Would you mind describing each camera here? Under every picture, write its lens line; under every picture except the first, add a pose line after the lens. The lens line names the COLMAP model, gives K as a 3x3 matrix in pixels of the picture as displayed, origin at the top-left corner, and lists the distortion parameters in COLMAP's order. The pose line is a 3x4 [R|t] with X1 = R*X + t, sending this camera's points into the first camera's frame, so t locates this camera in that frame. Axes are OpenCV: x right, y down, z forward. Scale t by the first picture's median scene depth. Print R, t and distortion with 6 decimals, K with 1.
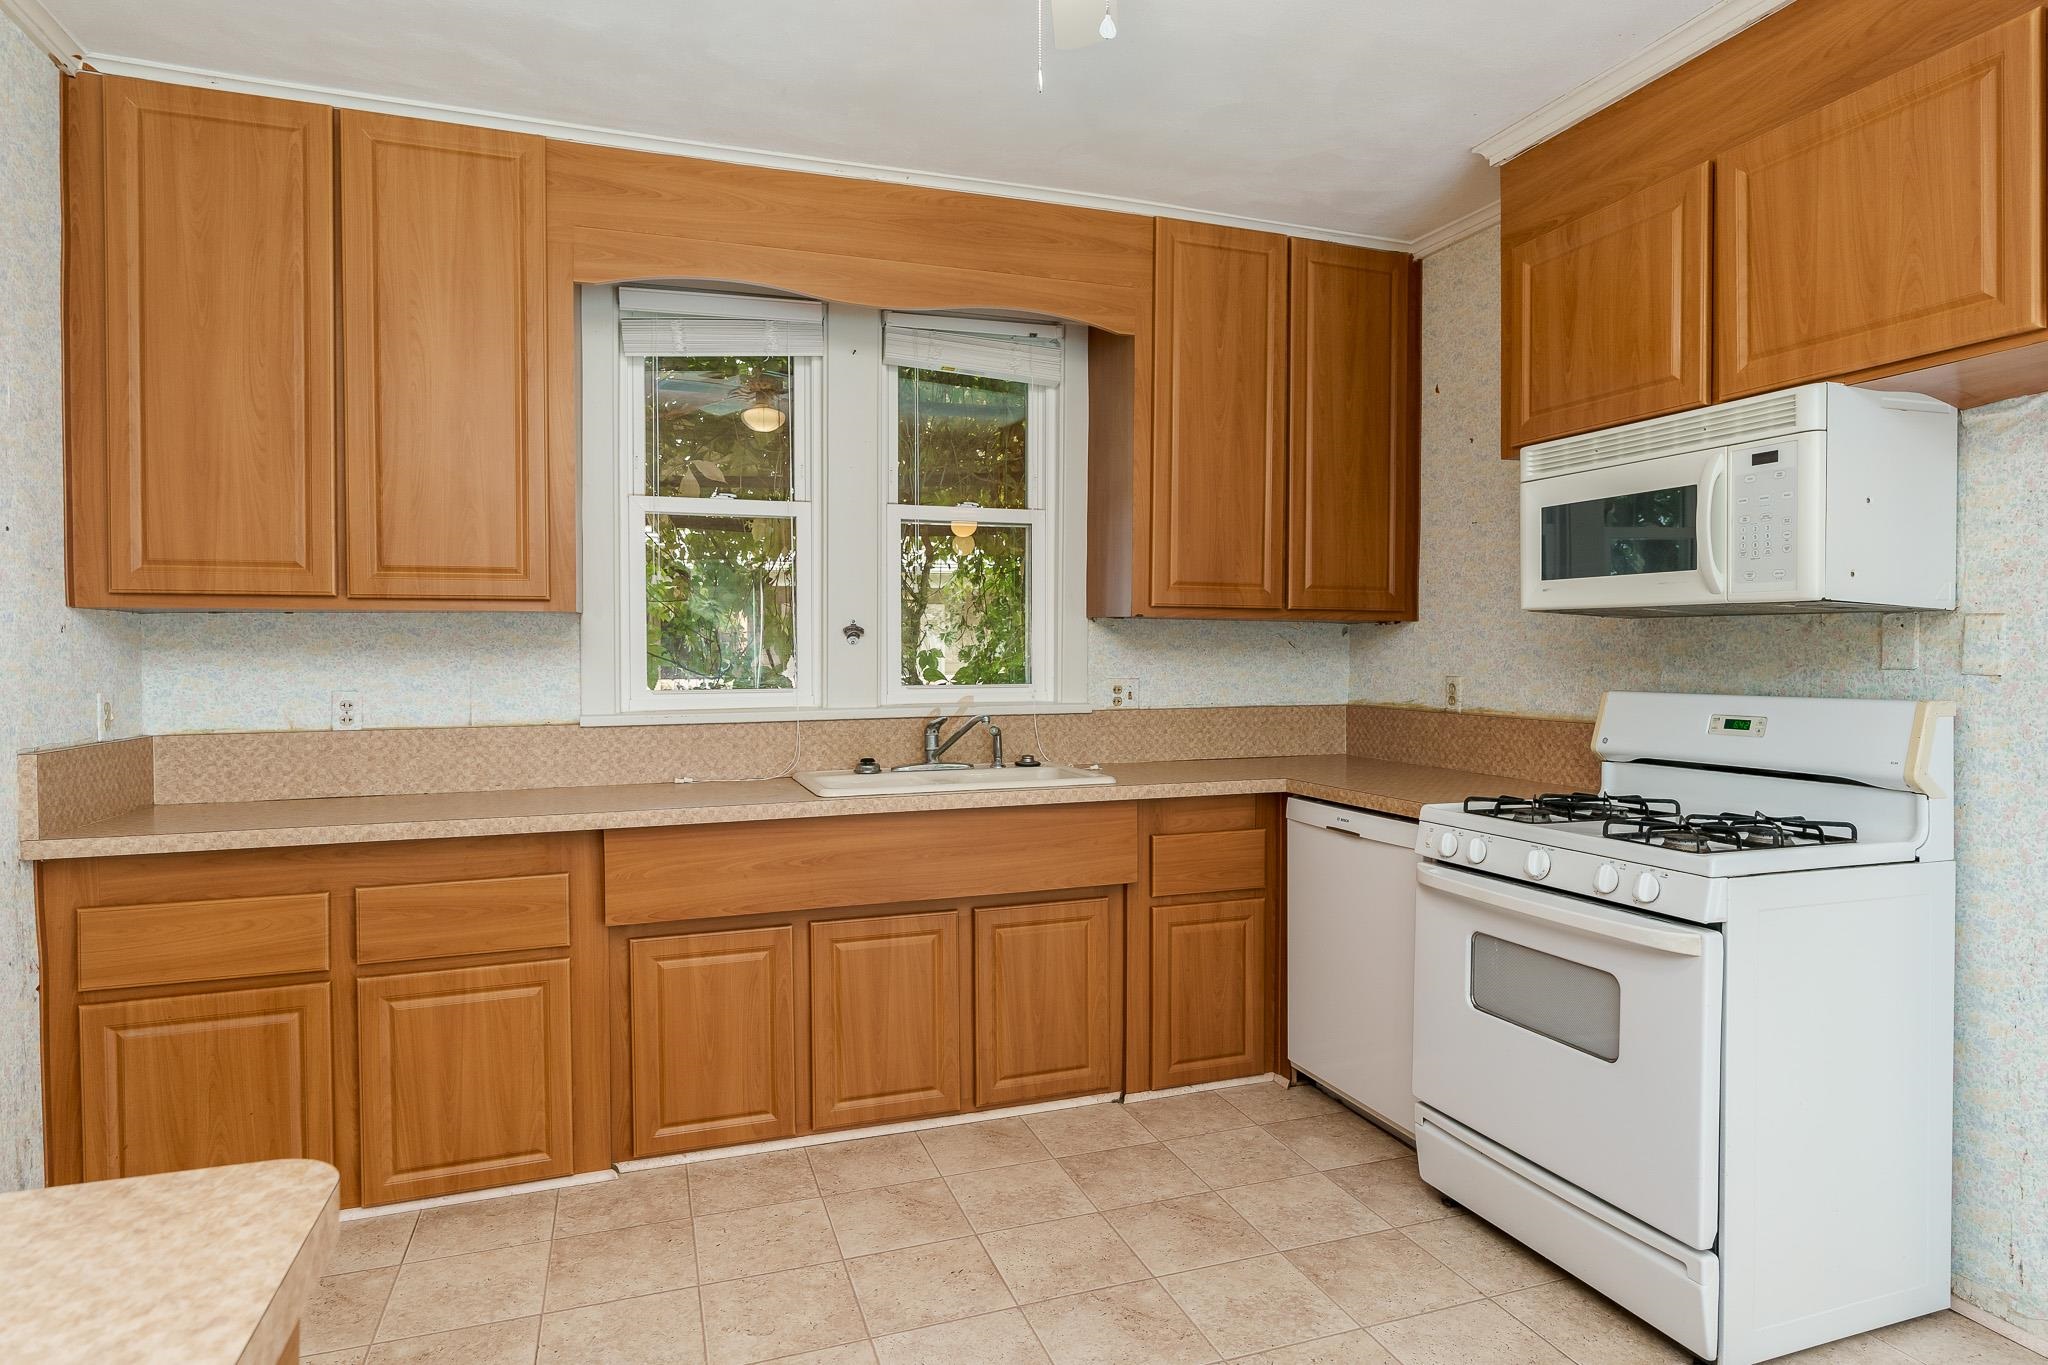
lens RADIAL K [[1129.3, 0, 1029.9], [0, 1129.3, 665.3], [0, 0, 1]] dist [-0.004581, -0.000077]
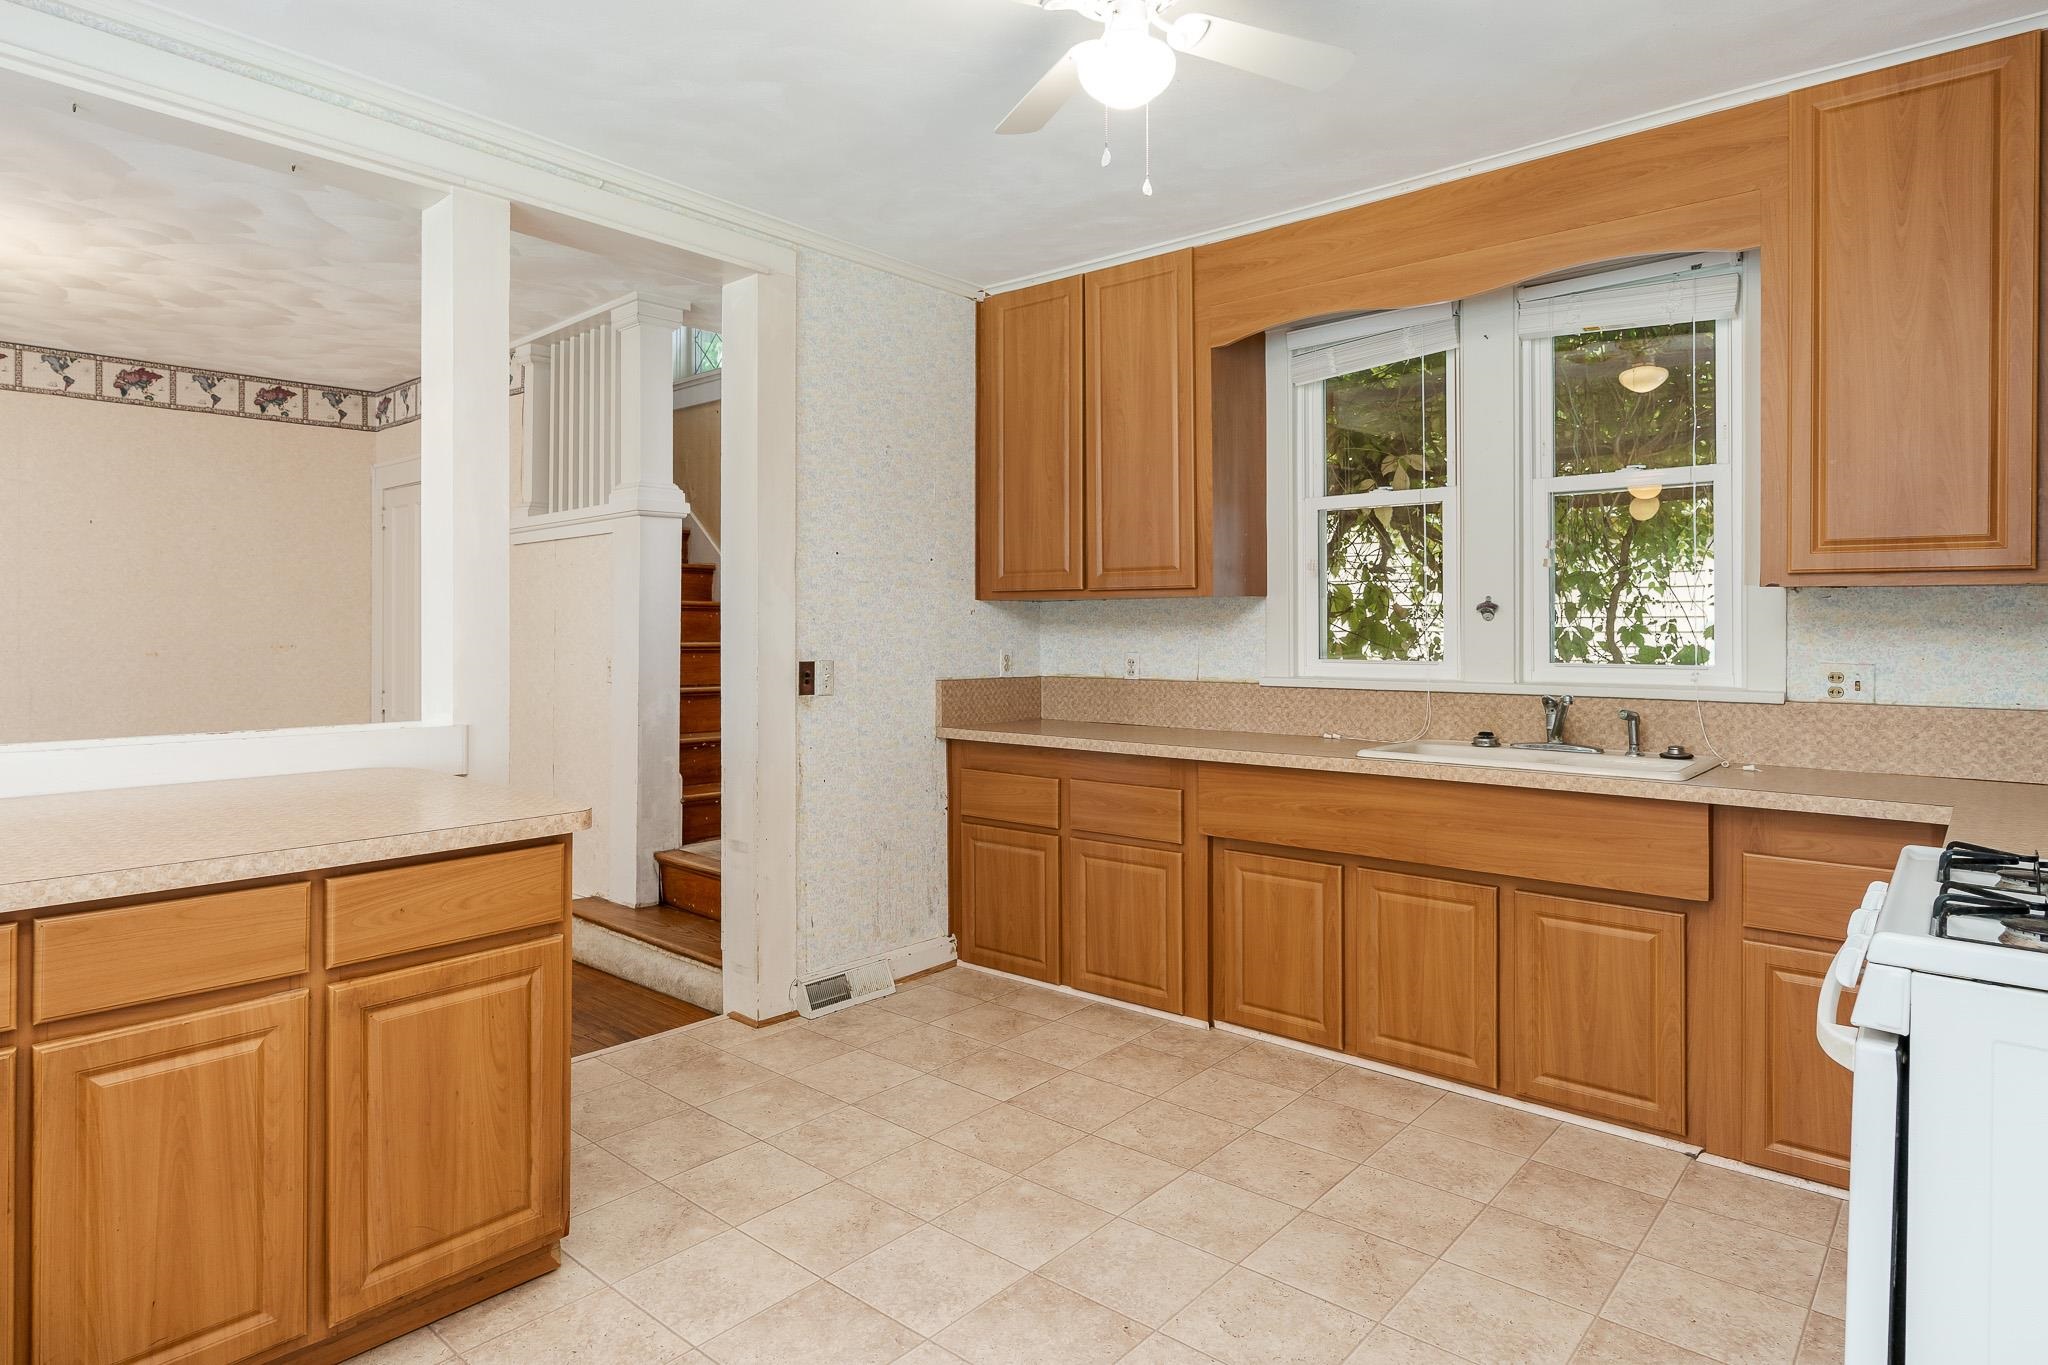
lens RADIAL K [[1146.9, 0, 1023.7], [0, 1146.9, 624.8], [0, 0, 1]] dist [-0.002990, -0.000267]
pose [[0.498106, 0.002744, -0.867112, 0.669969], [-0.014790, 0.999876, -0.005331, -0.003753], [0.866990, 0.015480, 0.498085, 0.144016]]
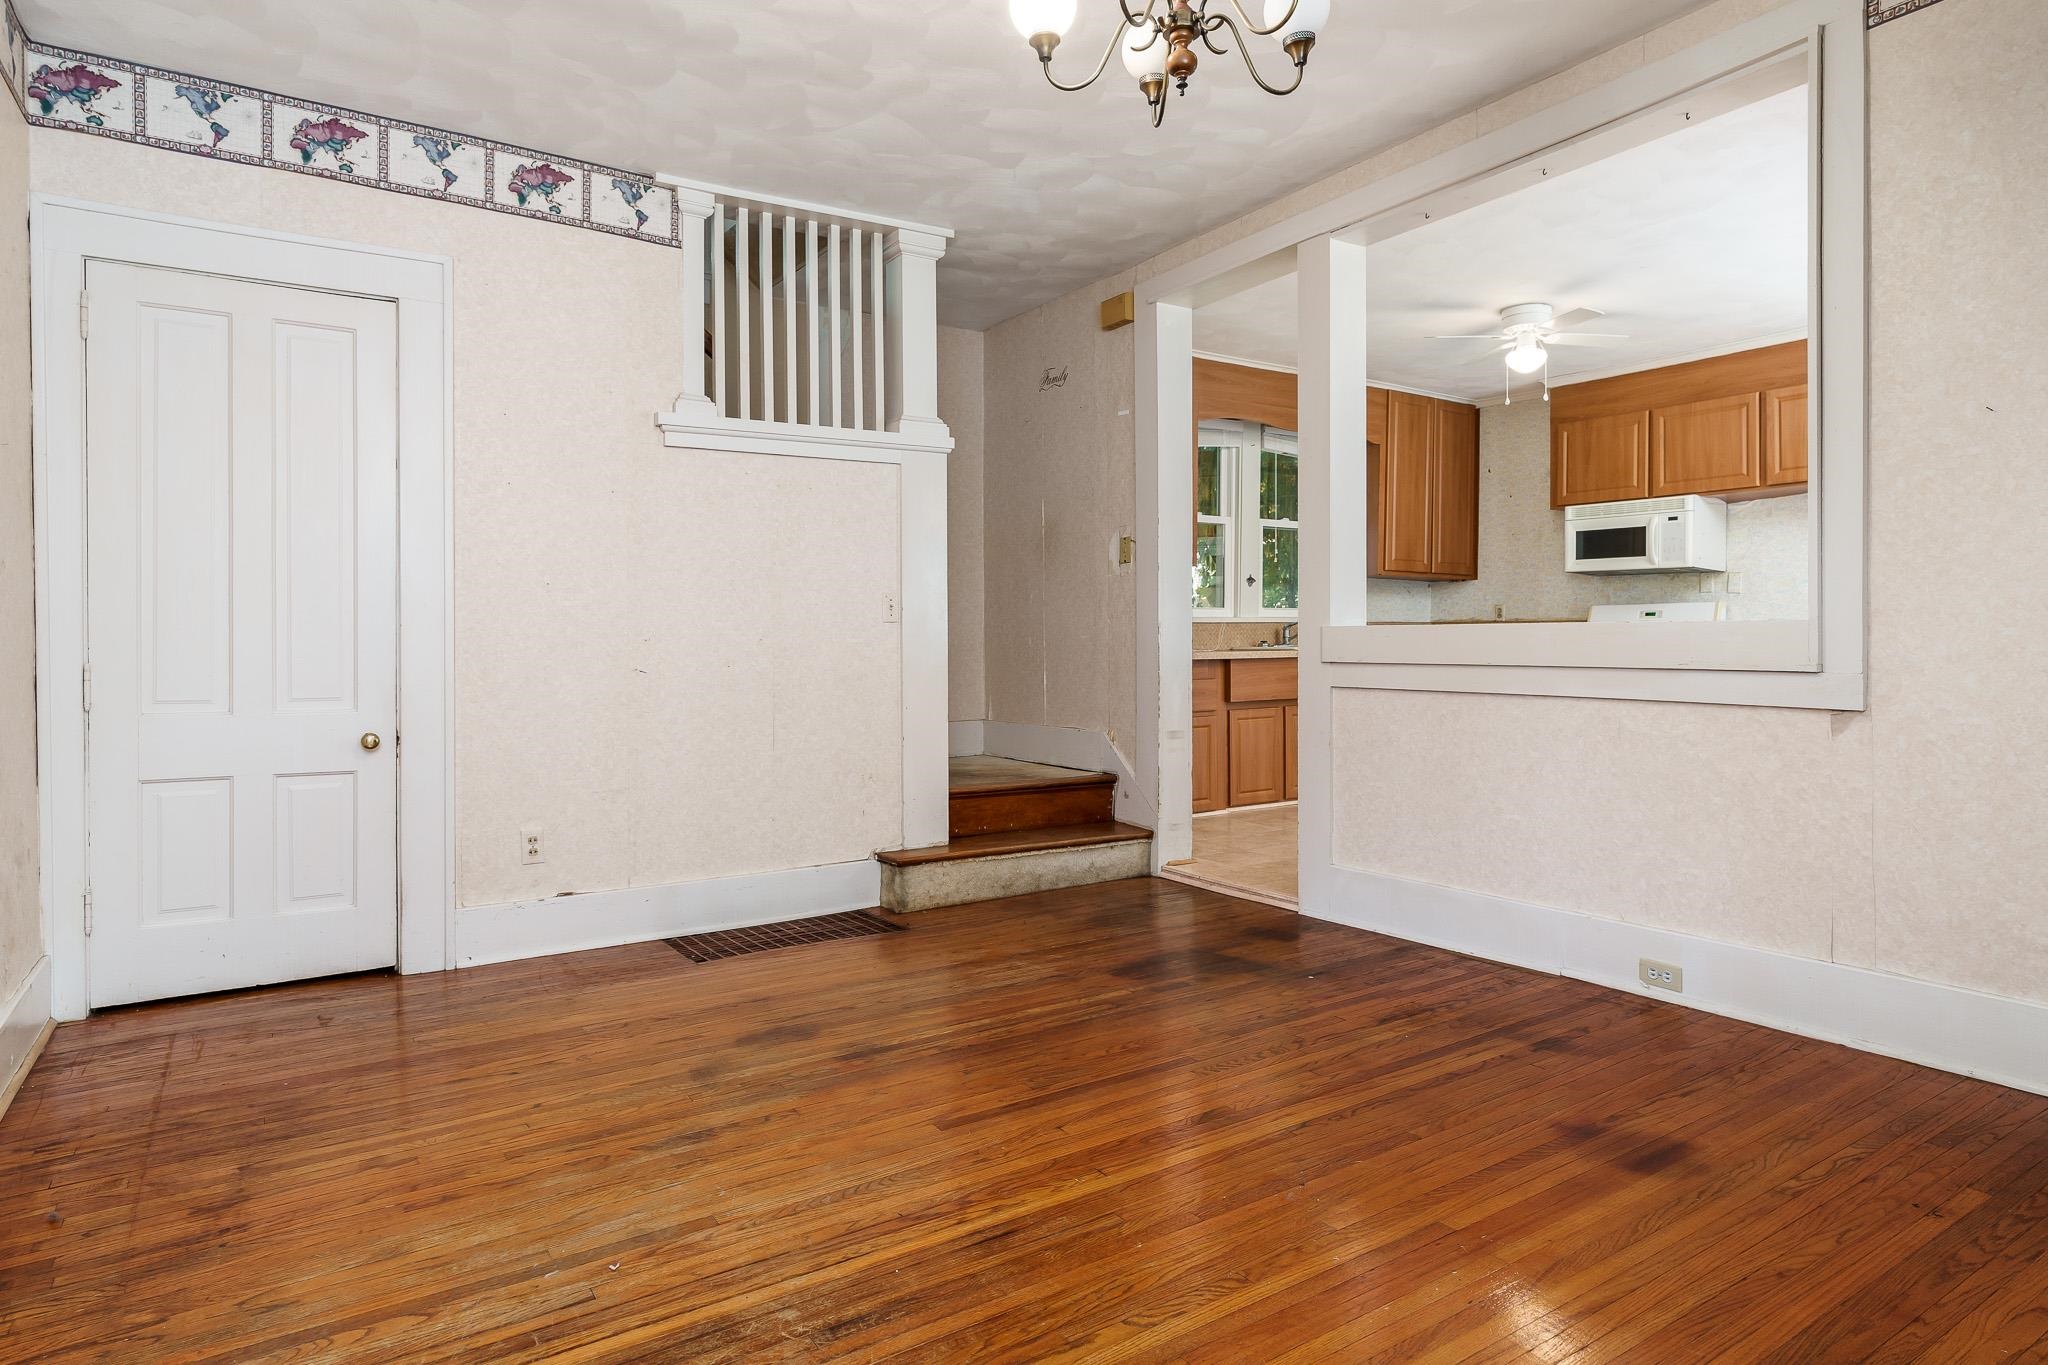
lens RADIAL K [[1142.1, 0, 1012.8], [0, 1142.1, 657.8], [0, 0, 1]] dist [-0.004234, -0.001562]
pose [[0.973166, -0.001469, 0.230098, -1.319126], [0.000712, 0.999994, 0.003376, 0.130109], [-0.230102, -0.003122, 0.973162, -1.159106]]
